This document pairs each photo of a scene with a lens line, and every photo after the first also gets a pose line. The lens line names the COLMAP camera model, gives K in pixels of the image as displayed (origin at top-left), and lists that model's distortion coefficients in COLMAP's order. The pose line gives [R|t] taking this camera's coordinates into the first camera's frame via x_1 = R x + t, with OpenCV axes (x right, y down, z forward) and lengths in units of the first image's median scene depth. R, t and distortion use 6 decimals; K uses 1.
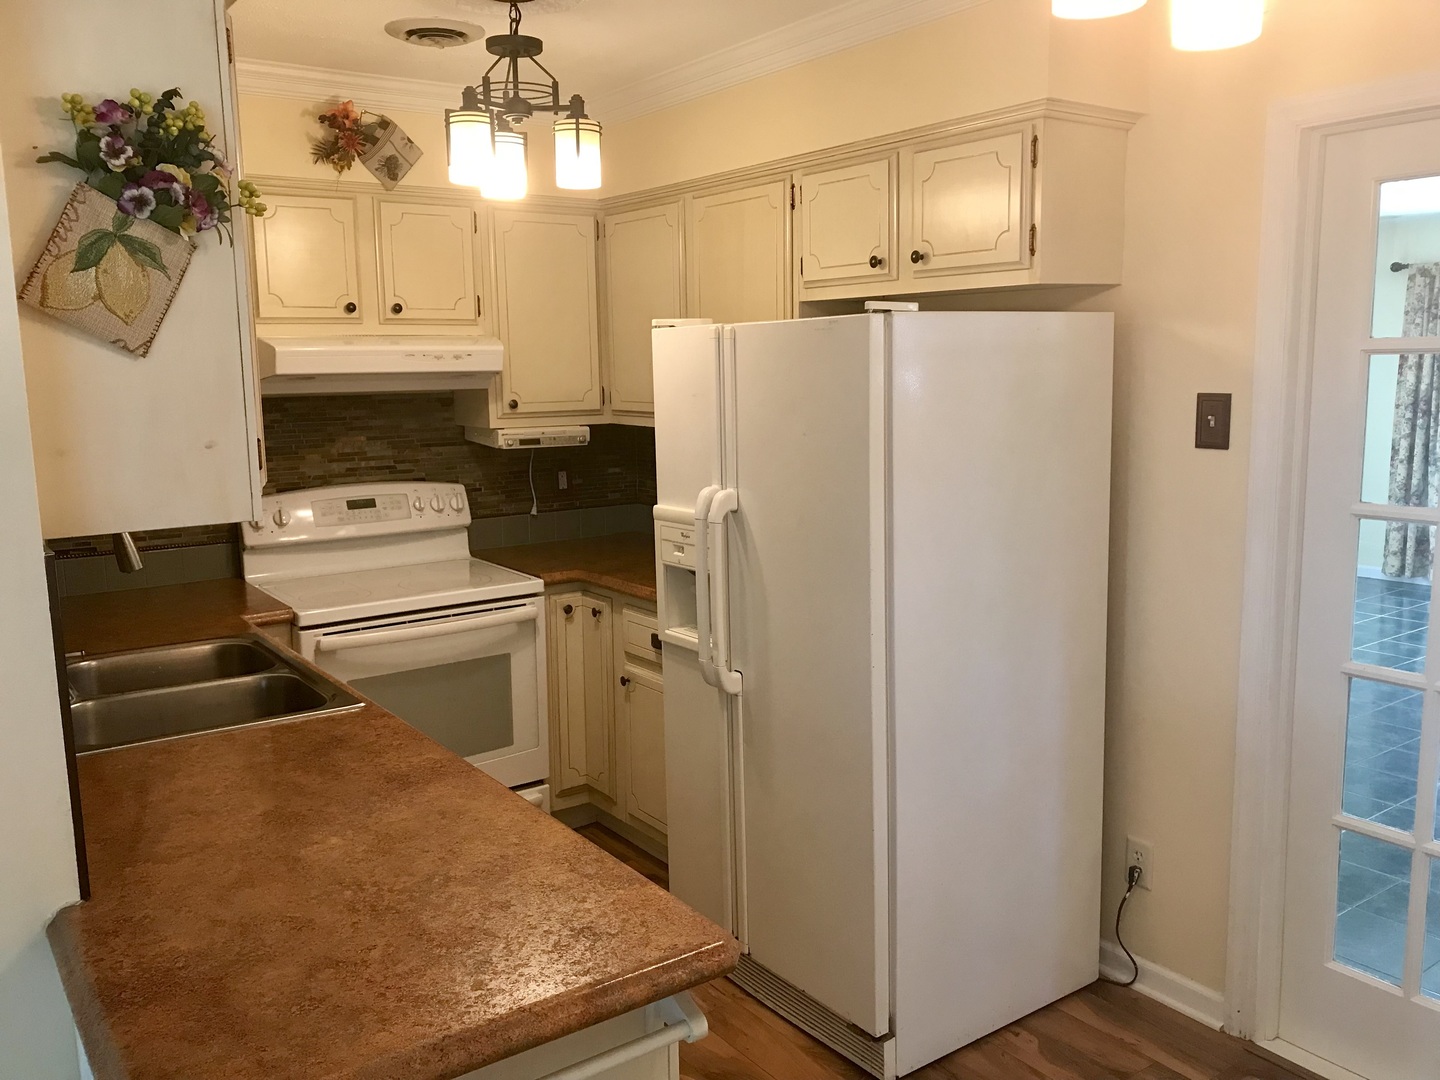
lens RADIAL K [[1183.8, 0, 719.7], [0, 1183.8, 536.8], [0, 0, 1]] dist [0.040426, -0.068685]
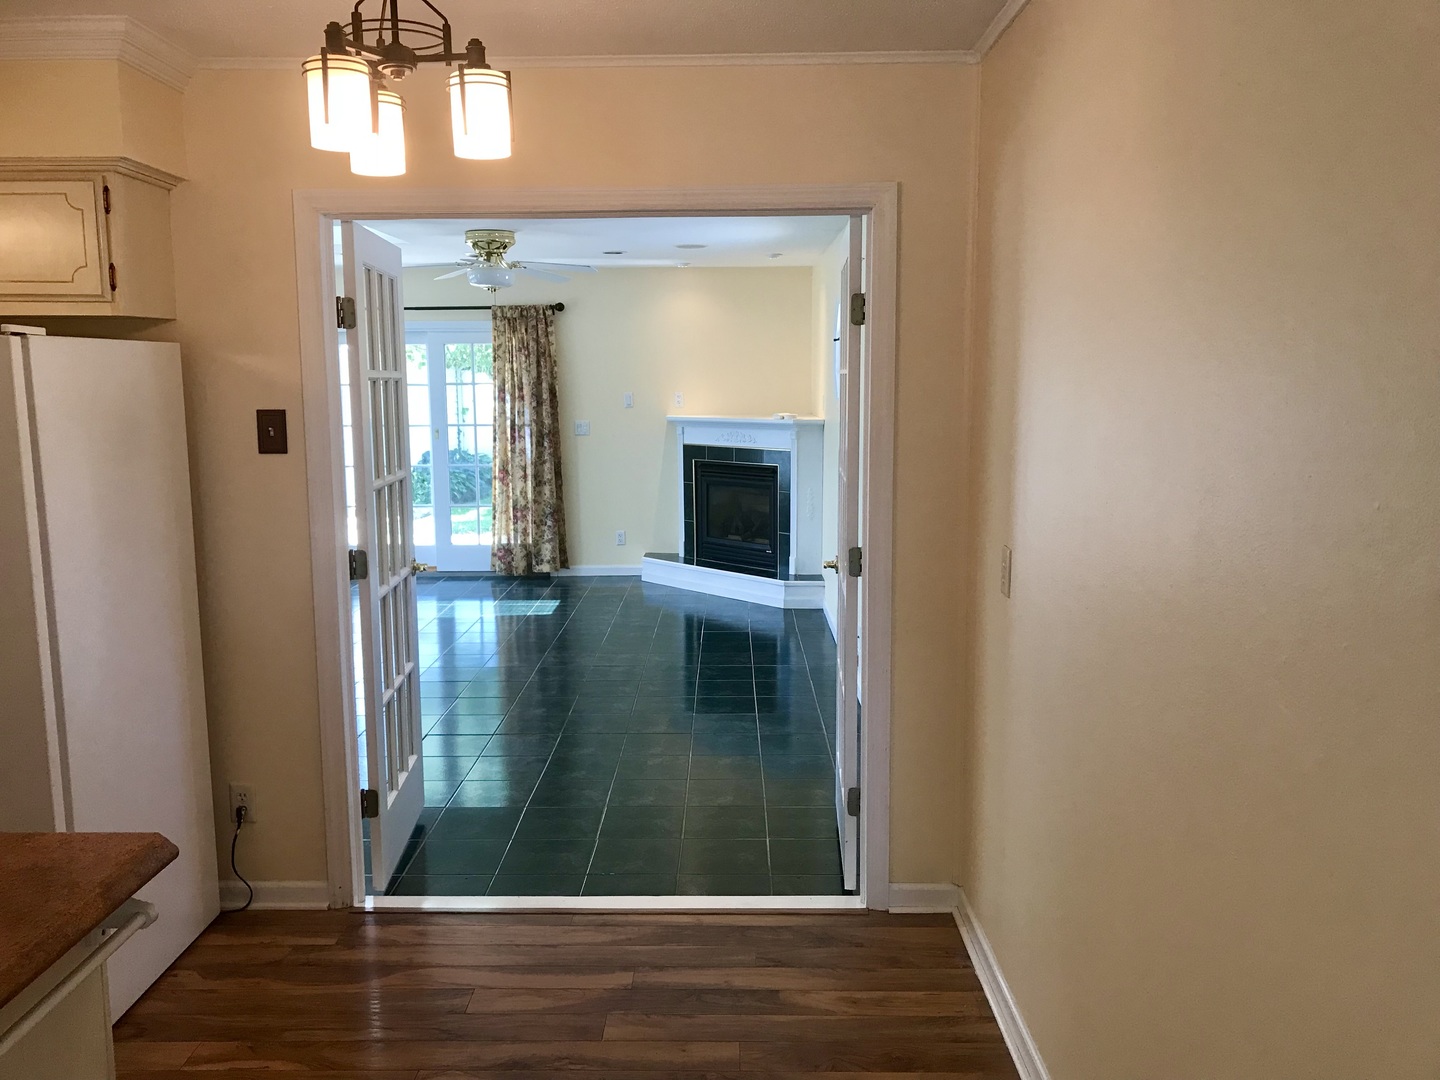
lens RADIAL K [[1183.8, 0, 711.8], [0, 1183.8, 538.7], [0, 0, 1]] dist [0.040426, -0.068685]
pose [[0.591579, -0.095573, 0.800563, -0.321850], [0.115665, 0.992738, 0.033044, 0.027220], [-0.797907, 0.073049, 0.598337, -0.118503]]
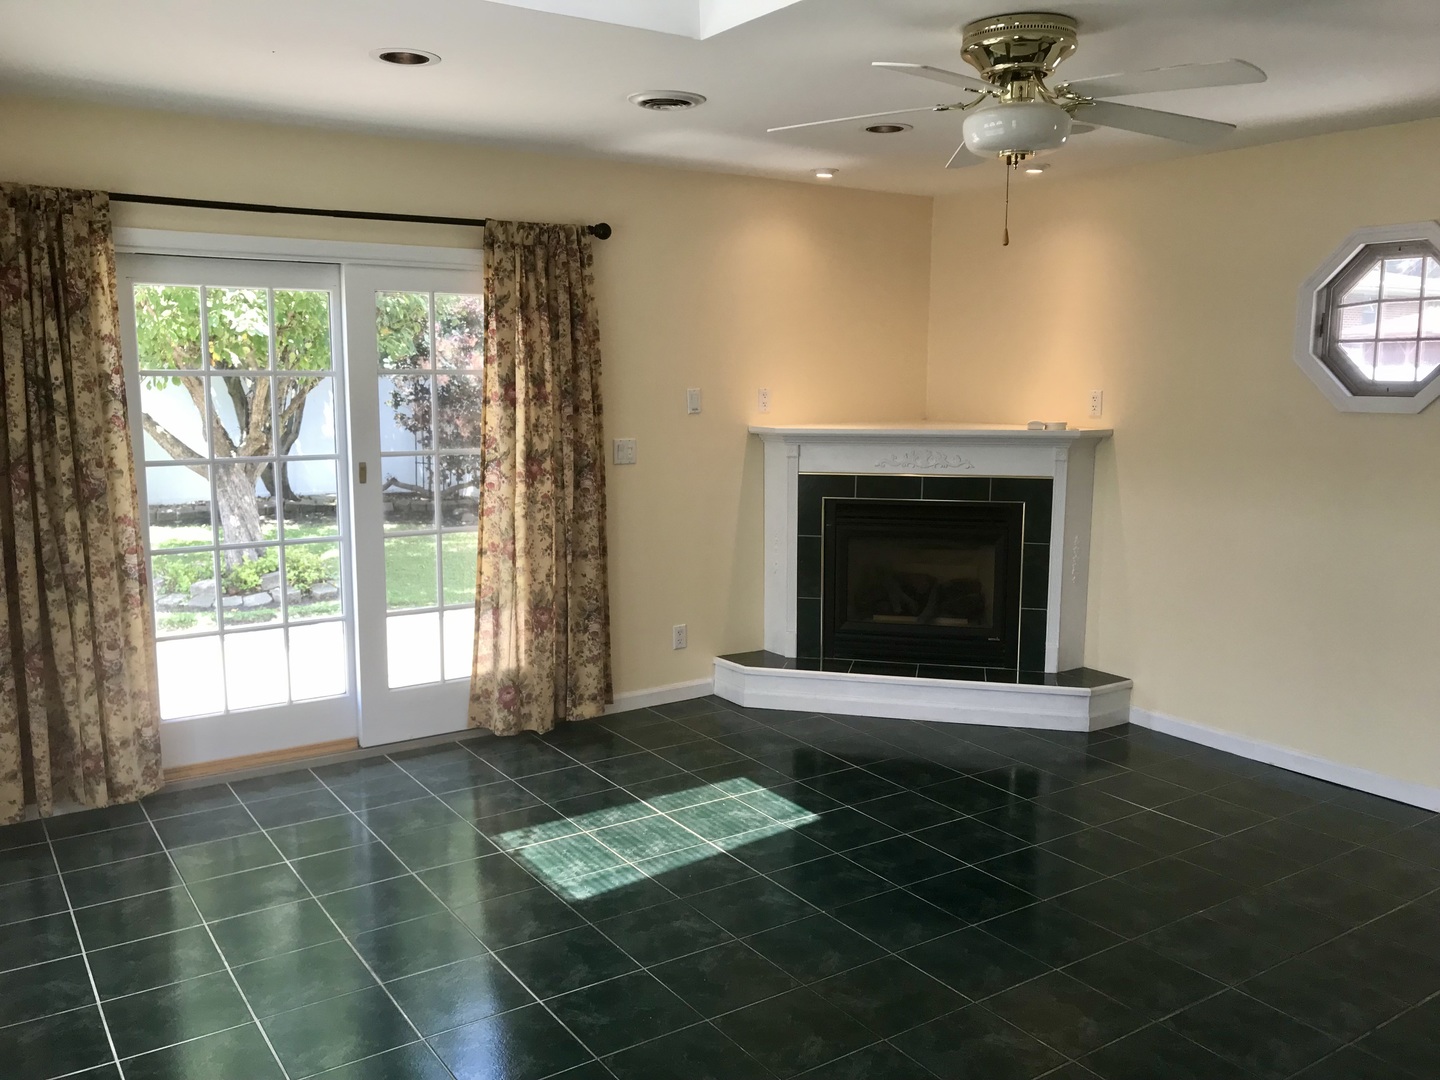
lens RADIAL K [[1183.8, 0, 716.1], [0, 1183.8, 535.7], [0, 0, 1]] dist [0.040426, -0.068685]
pose [[0.039377, -0.119019, 0.992111, 0.306214], [0.148656, 0.982530, 0.111970, -0.277991], [-0.988105, 0.143074, 0.056382, 1.957275]]
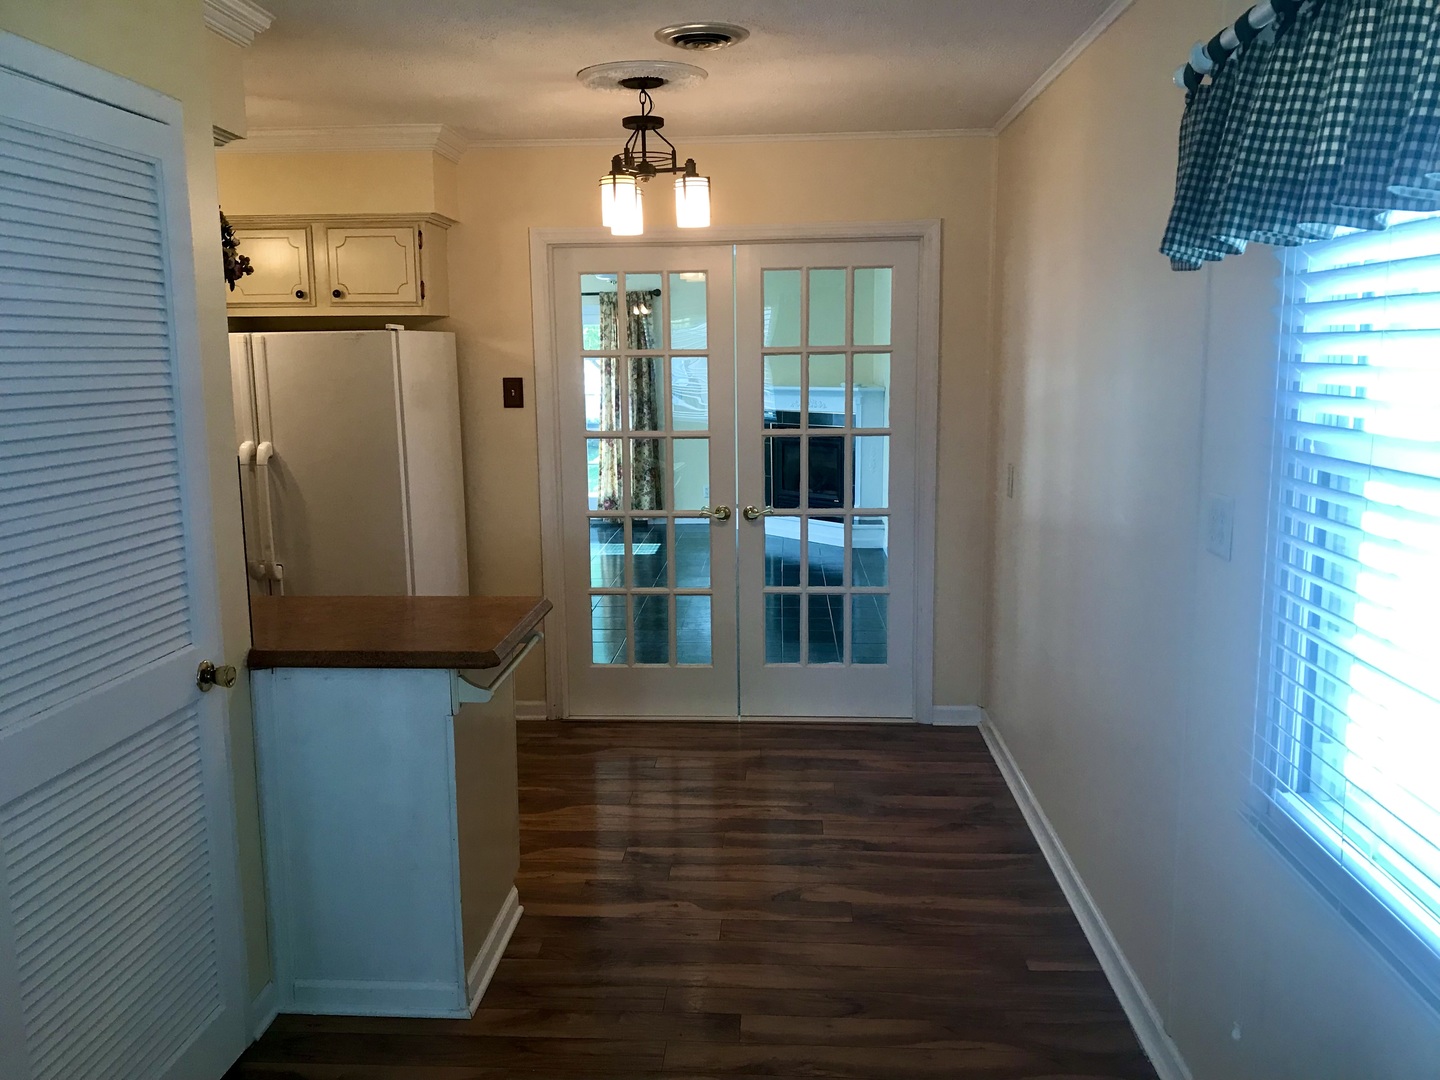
lens RADIAL K [[1183.8, 0, 720.5], [0, 1183.8, 541.4], [0, 0, 1]] dist [0.040426, -0.068685]
pose [[0.622121, -0.113365, 0.774670, -0.824390], [0.116203, 0.991872, 0.051830, 0.073340], [-0.774250, 0.057774, 0.630238, -0.399166]]
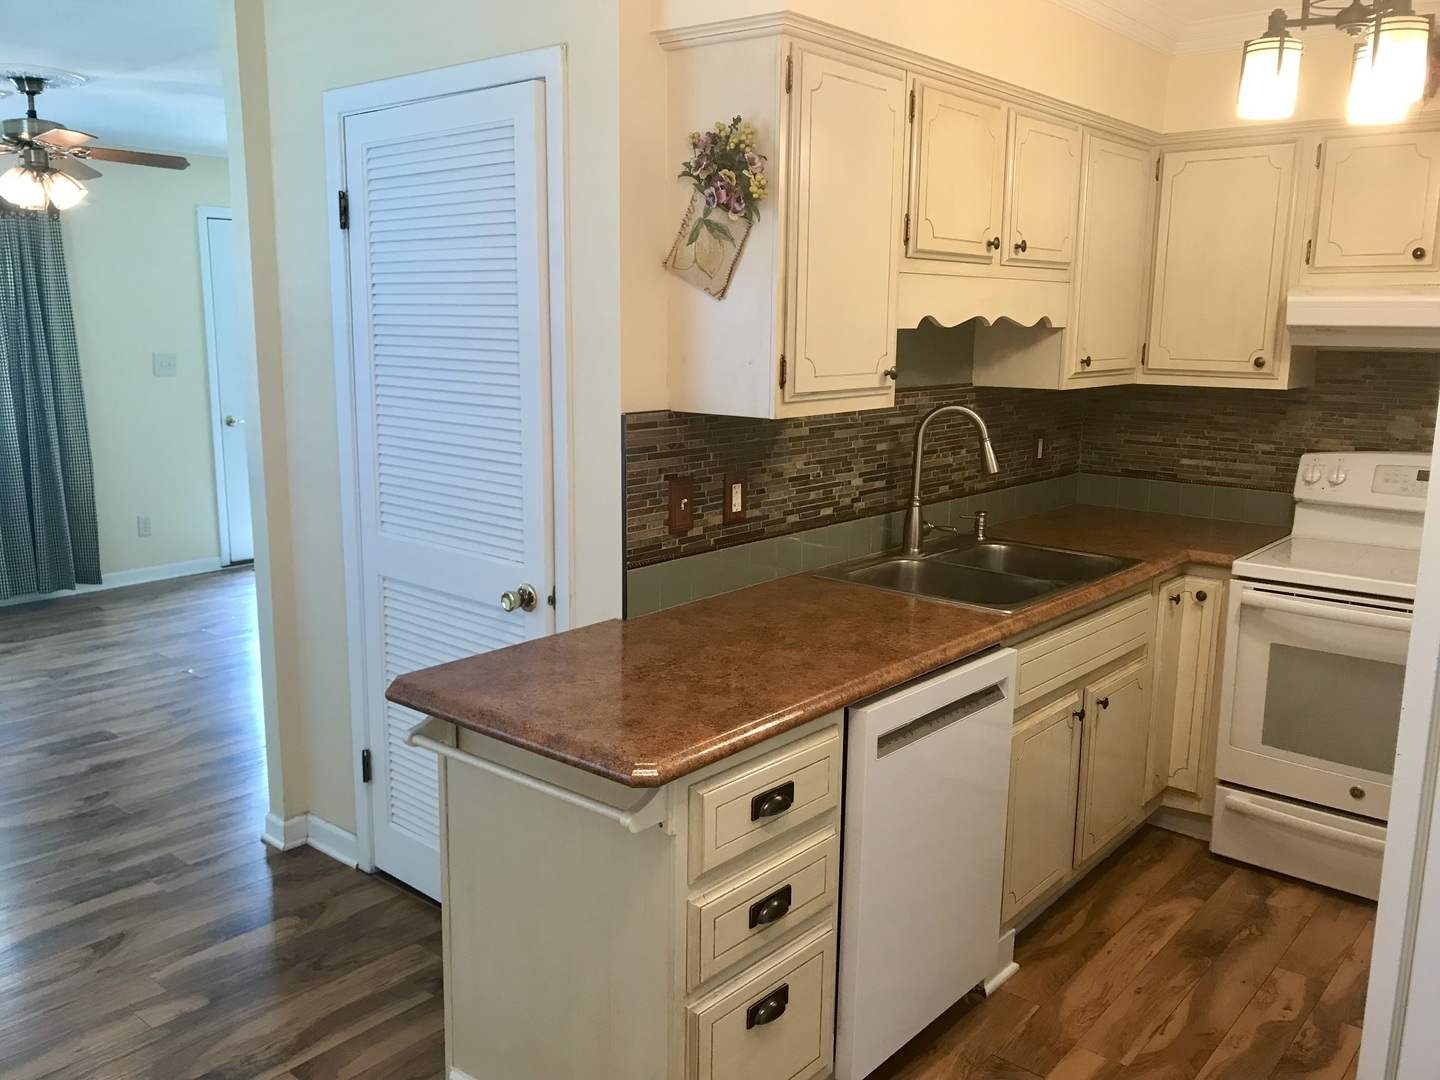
lens RADIAL K [[1183.8, 0, 714.5], [0, 1183.8, 544.7], [0, 0, 1]] dist [0.040426, -0.068685]
pose [[0.245428, 0.201399, -0.948263, 0.598965], [-0.160536, 0.973119, 0.165128, -0.055688], [0.956030, 0.111704, 0.271163, 0.360634]]
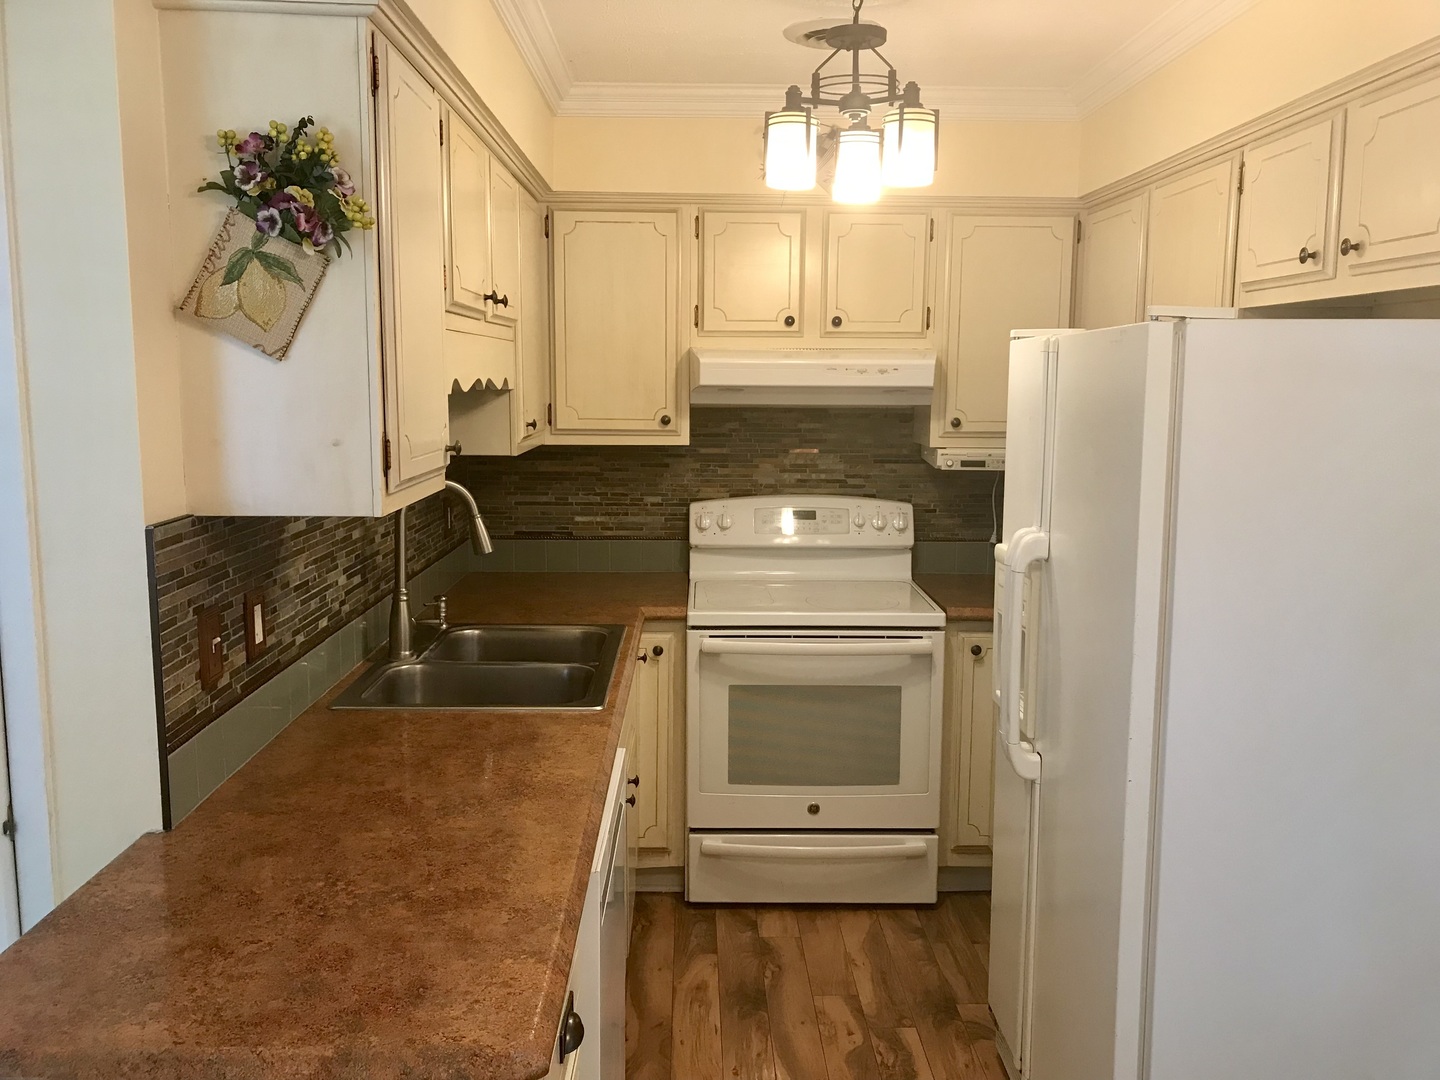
lens RADIAL K [[1183.8, 0, 720.2], [0, 1183.8, 532.9], [0, 0, 1]] dist [0.040426, -0.068685]
pose [[0.826592, 0.095575, -0.554627, 0.285924], [-0.104511, 0.994401, 0.015600, -0.030046], [0.553013, 0.045069, 0.831953, 0.180802]]
